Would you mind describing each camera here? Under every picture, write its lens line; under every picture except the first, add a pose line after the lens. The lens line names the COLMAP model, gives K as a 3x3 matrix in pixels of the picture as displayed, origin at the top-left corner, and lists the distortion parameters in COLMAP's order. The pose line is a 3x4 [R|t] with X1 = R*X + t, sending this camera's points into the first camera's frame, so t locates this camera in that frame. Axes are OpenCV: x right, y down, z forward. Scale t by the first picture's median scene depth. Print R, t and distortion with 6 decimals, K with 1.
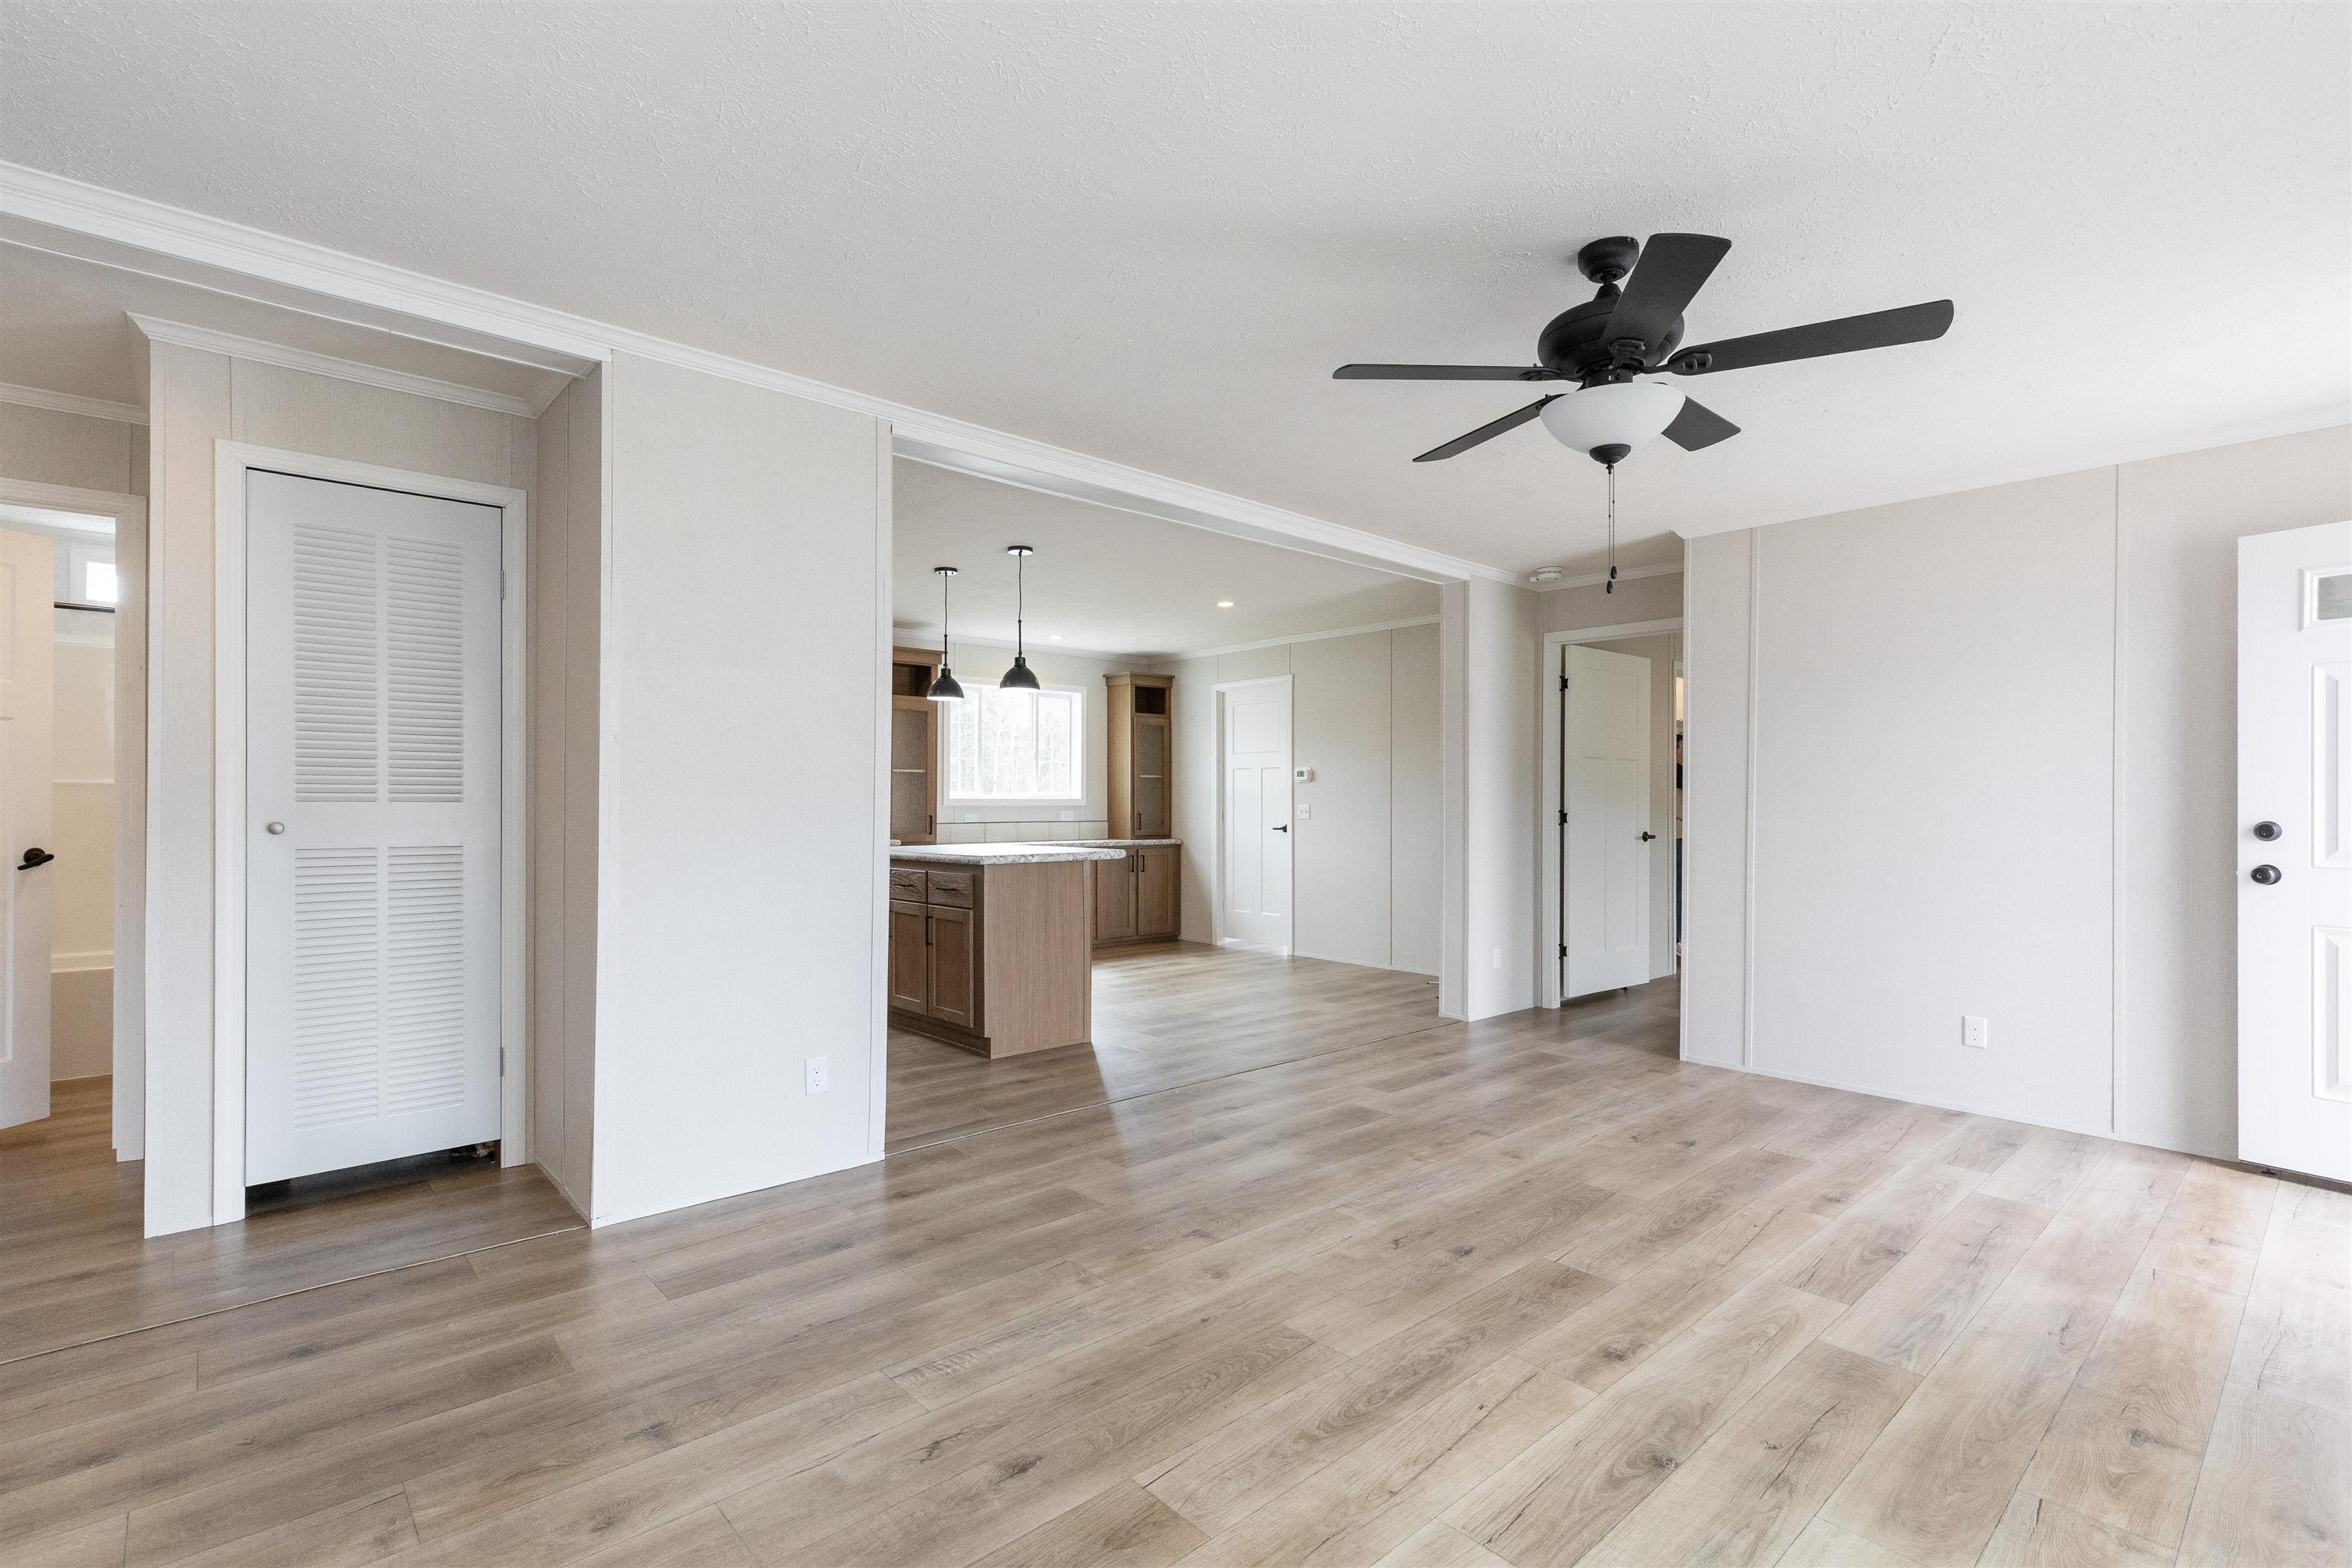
lens RADIAL K [[1061.5, 0, 1166.0], [0, 1061.5, 824.3], [0, 0, 1]] dist [0.004614, 0.001083]
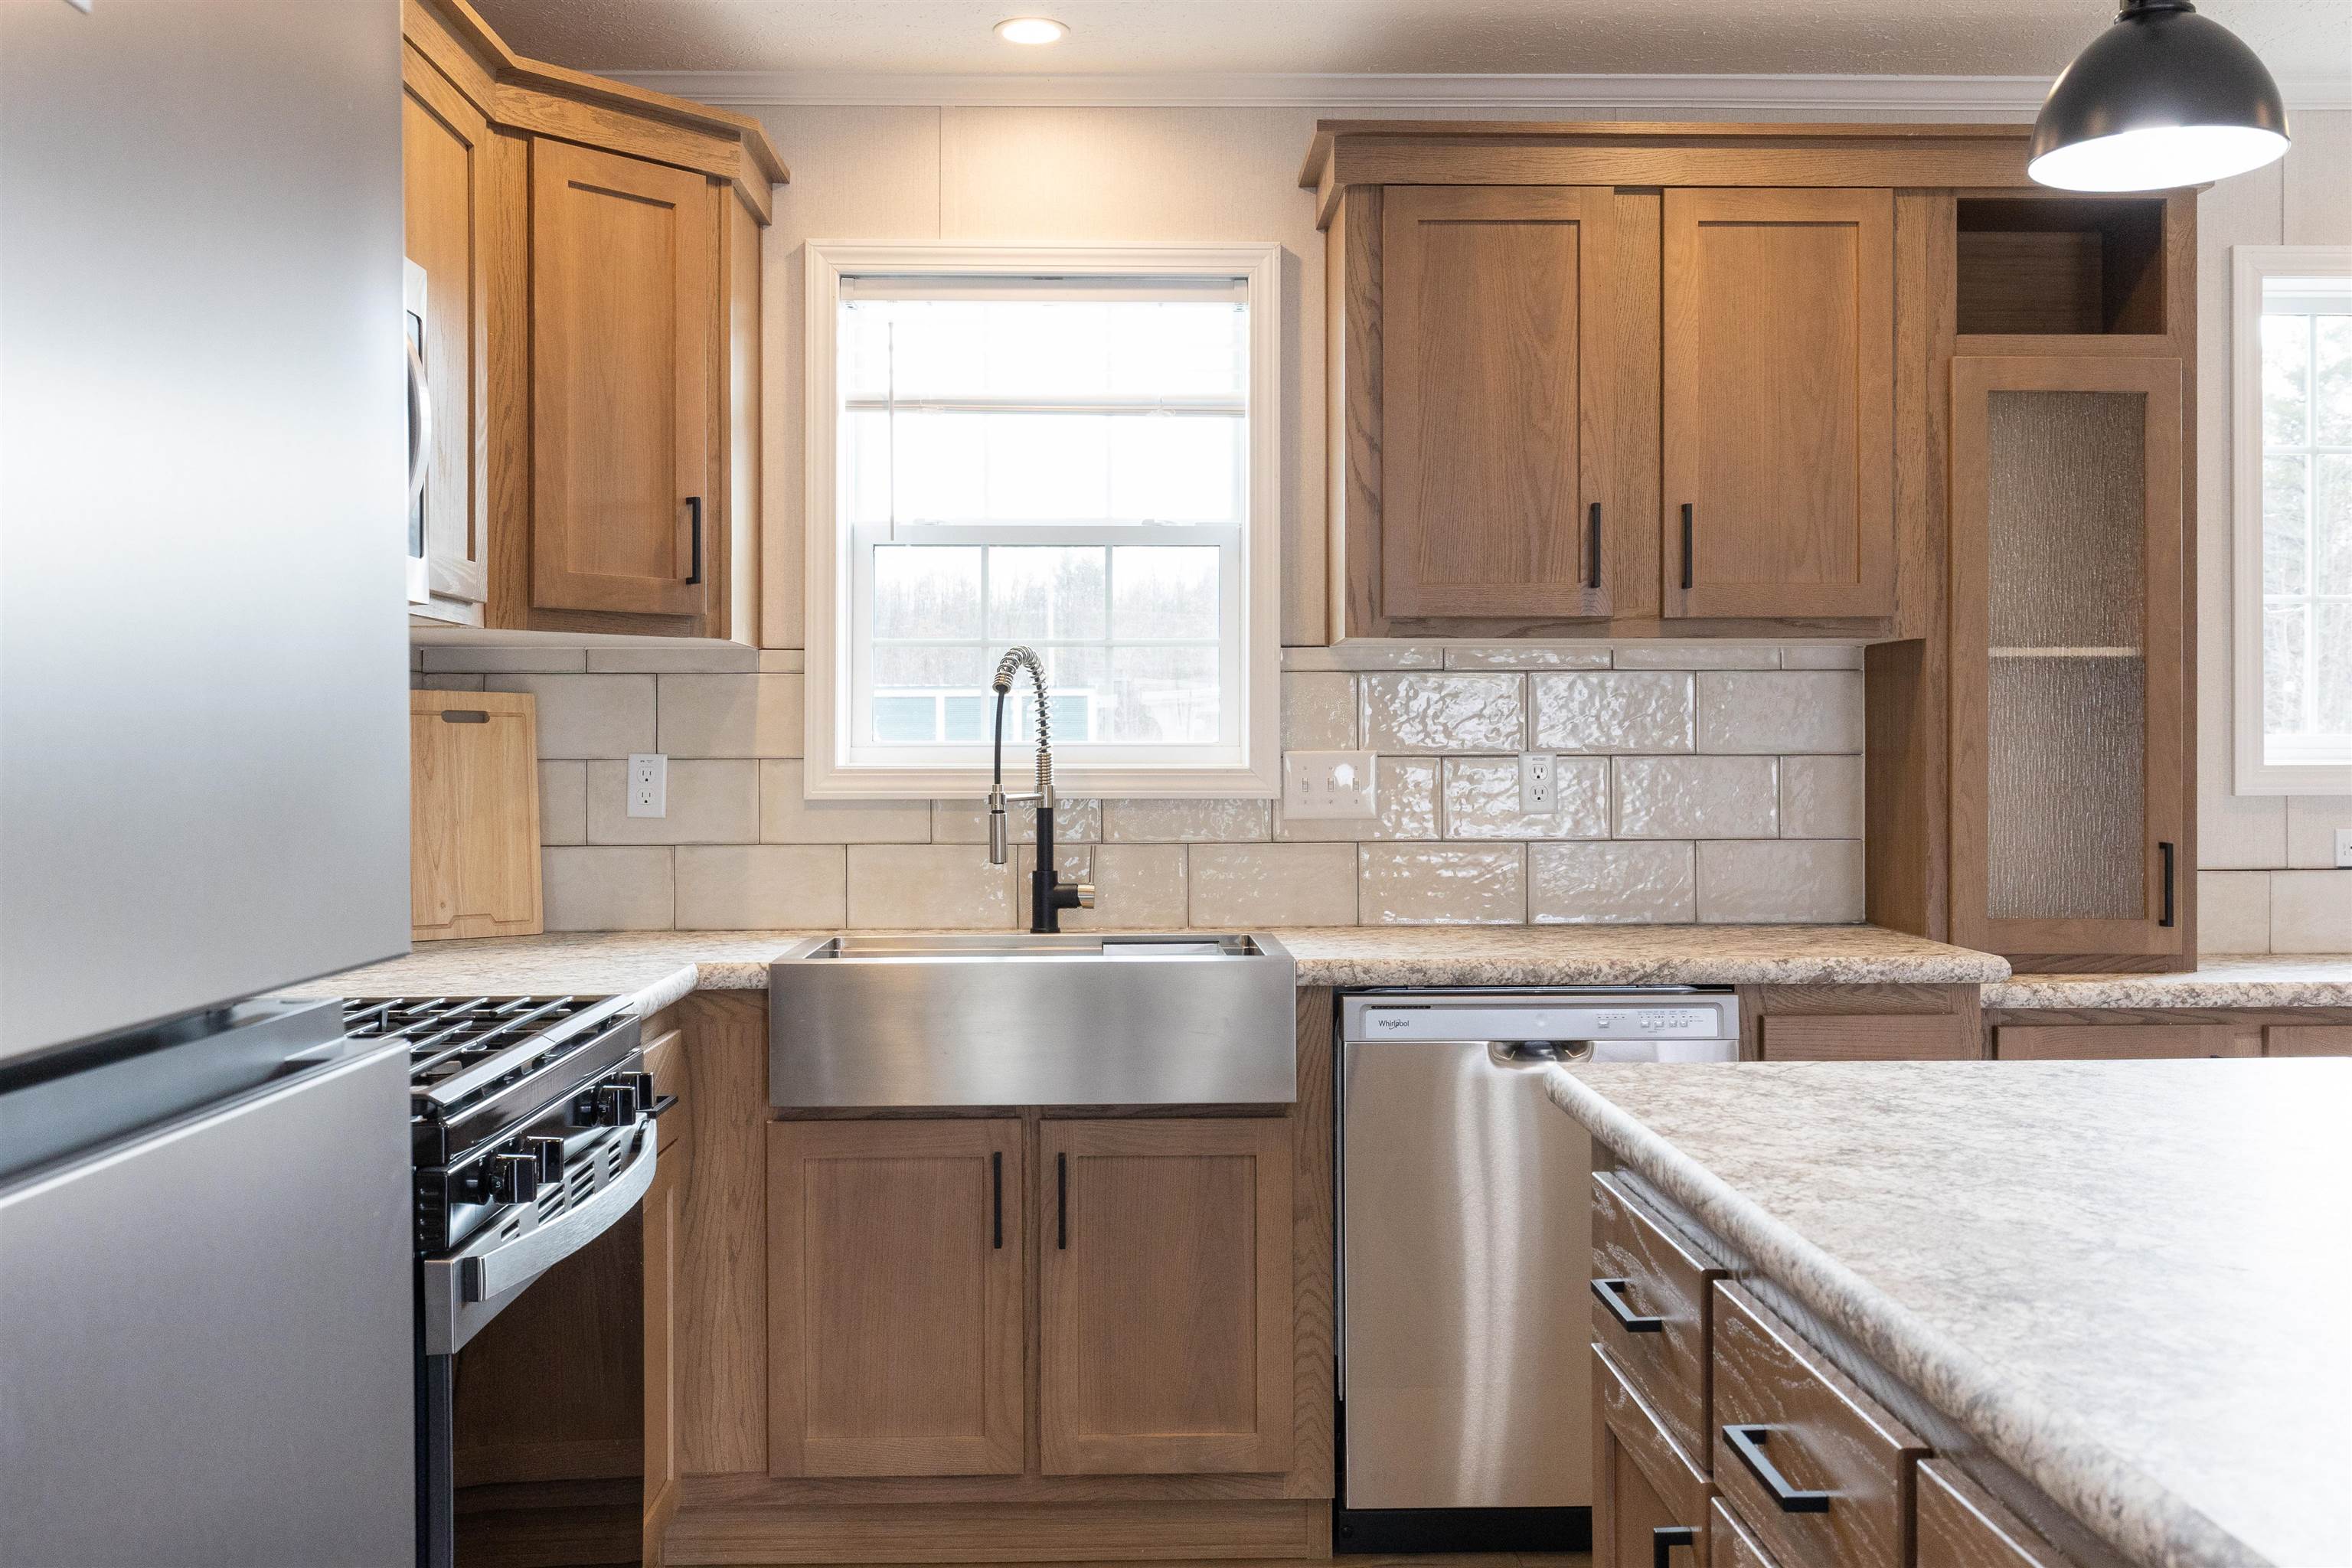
lens RADIAL K [[2101.0, 0, 1174.0], [0, 2101.0, 740.8], [0, 0, 1]] dist [0.003486, 0.010177]
pose [[0.764383, -0.009475, -0.644693, -0.079206], [-0.005413, 0.999762, -0.021111, -0.017122], [0.644740, 0.019627, 0.764150, 0.443134]]
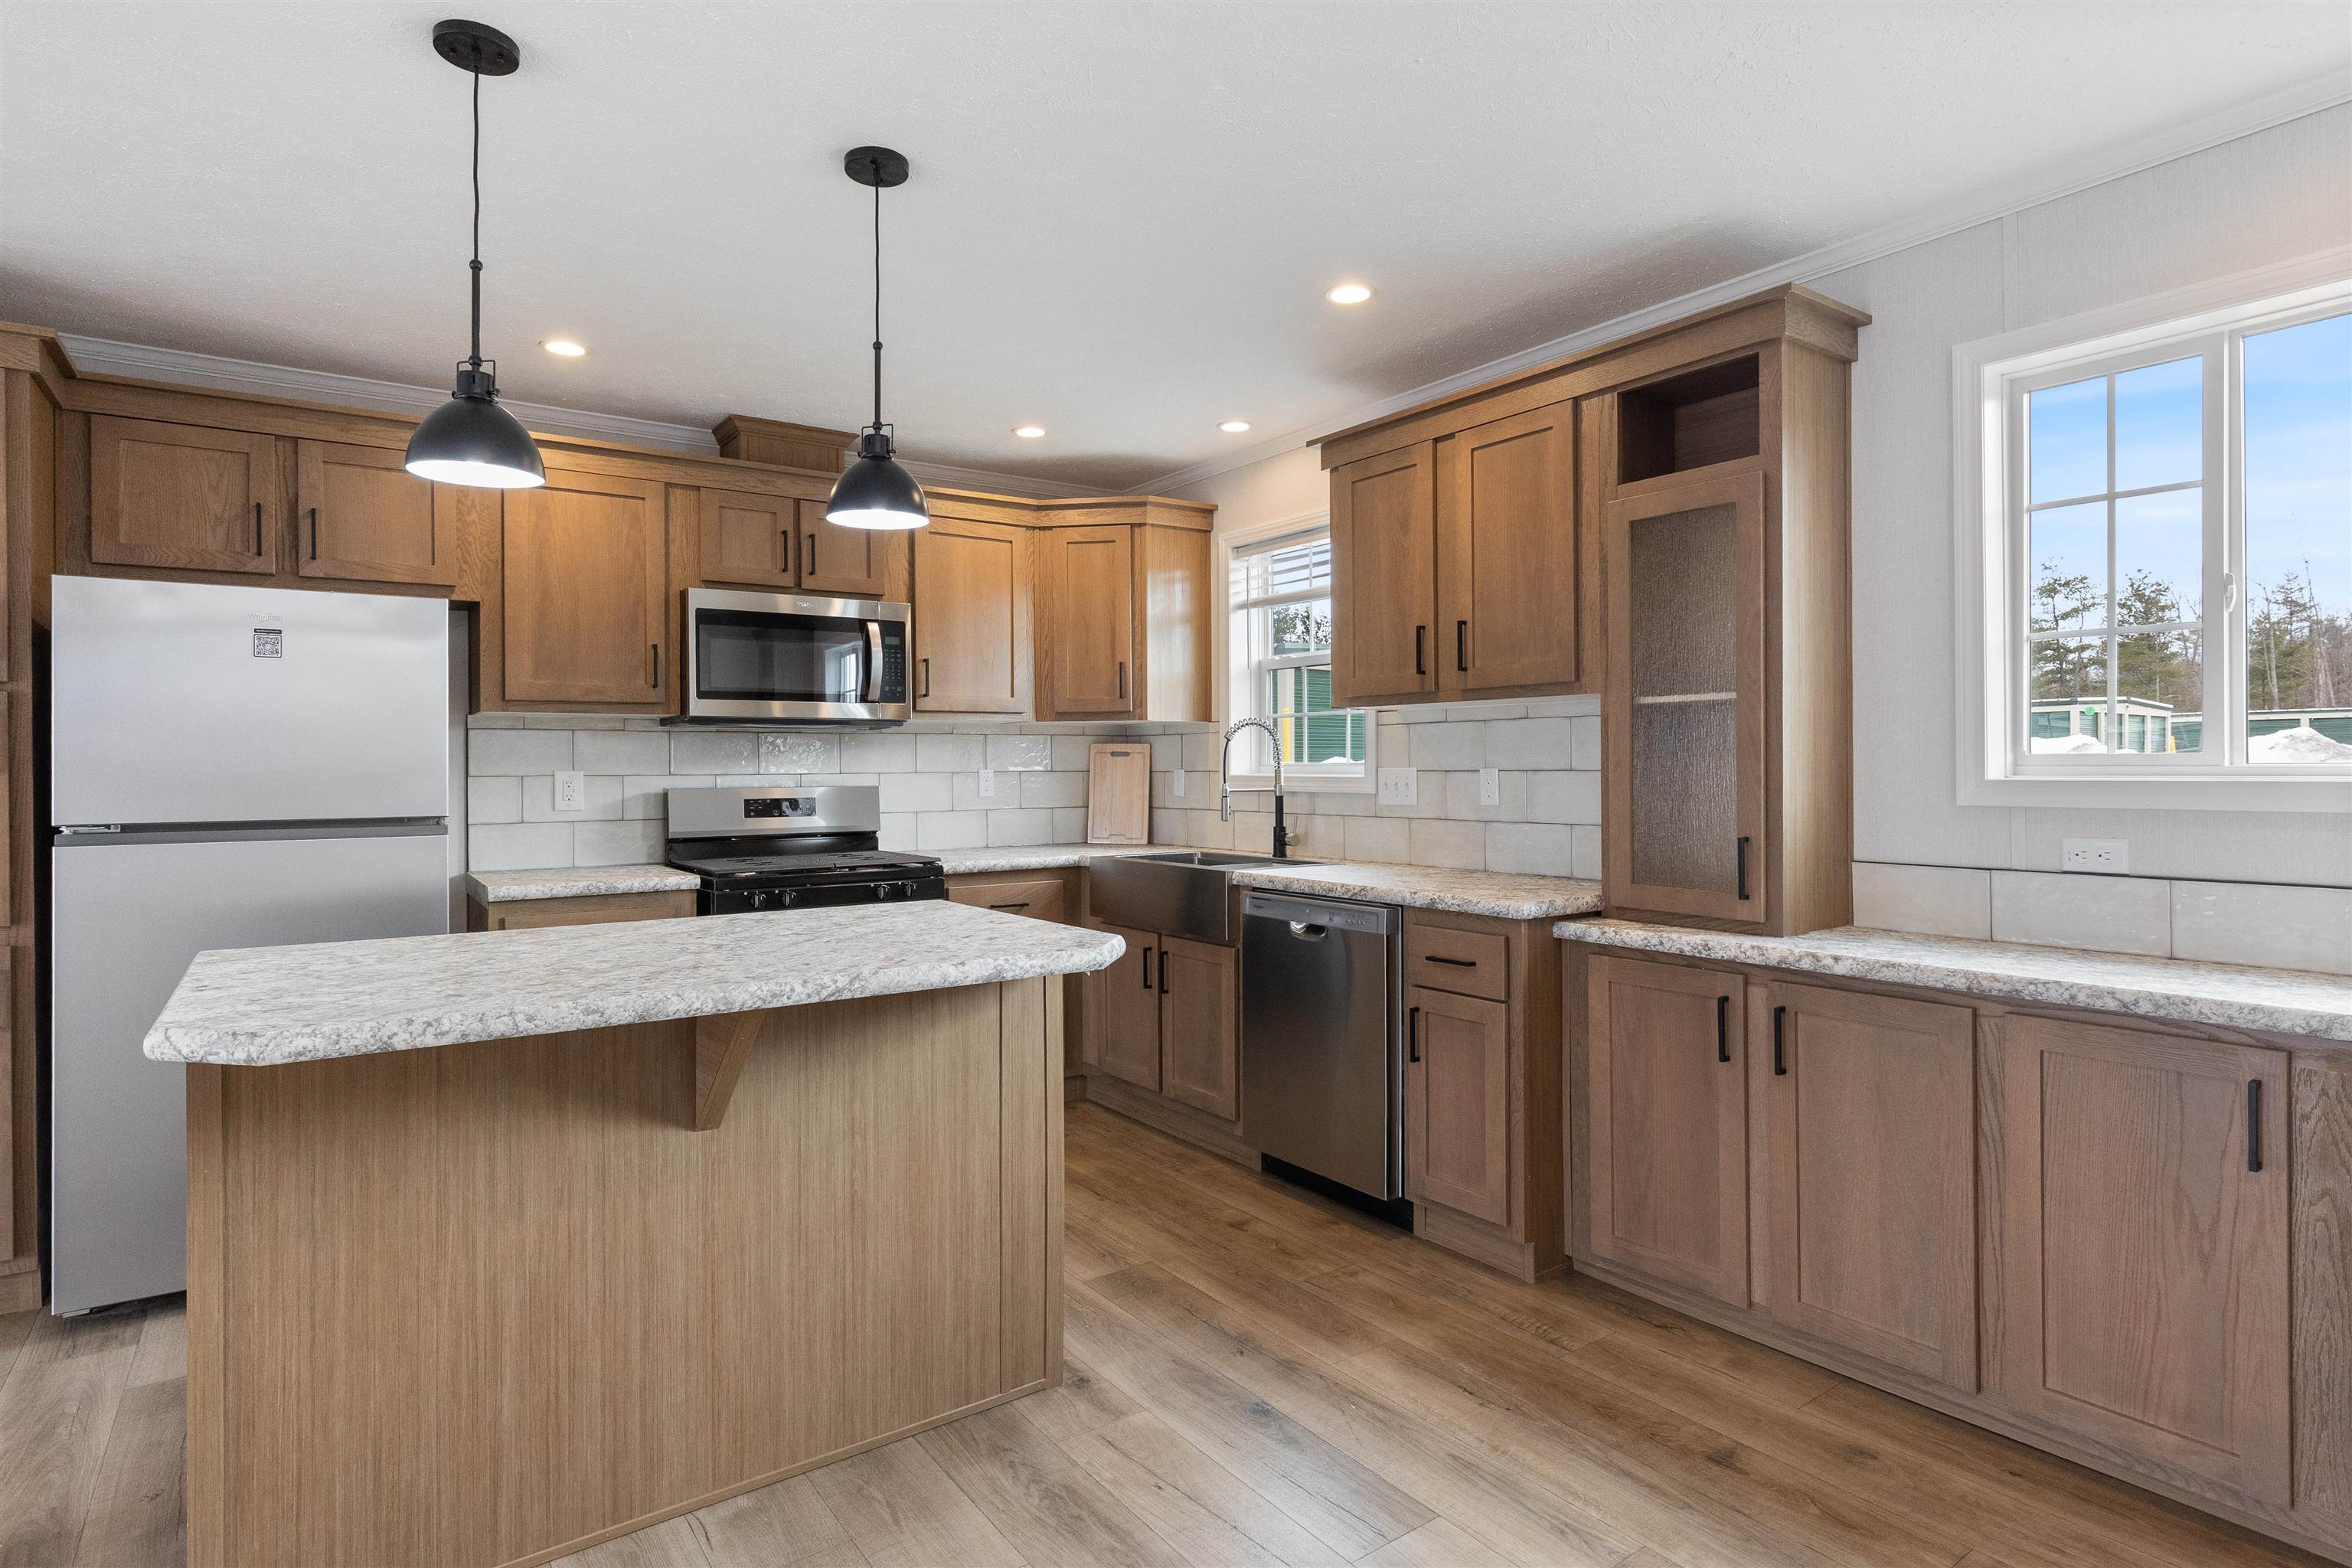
lens RADIAL K [[1211.5, 0, 1161.5], [0, 1211.5, 768.7], [0, 0, 1]] dist [-0.001454, -0.000241]
pose [[-0.109740, -0.001601, -0.993959, 0.126189], [-0.011715, 0.999931, -0.000318, -0.022735], [0.993891, 0.011610, -0.109751, 0.751406]]
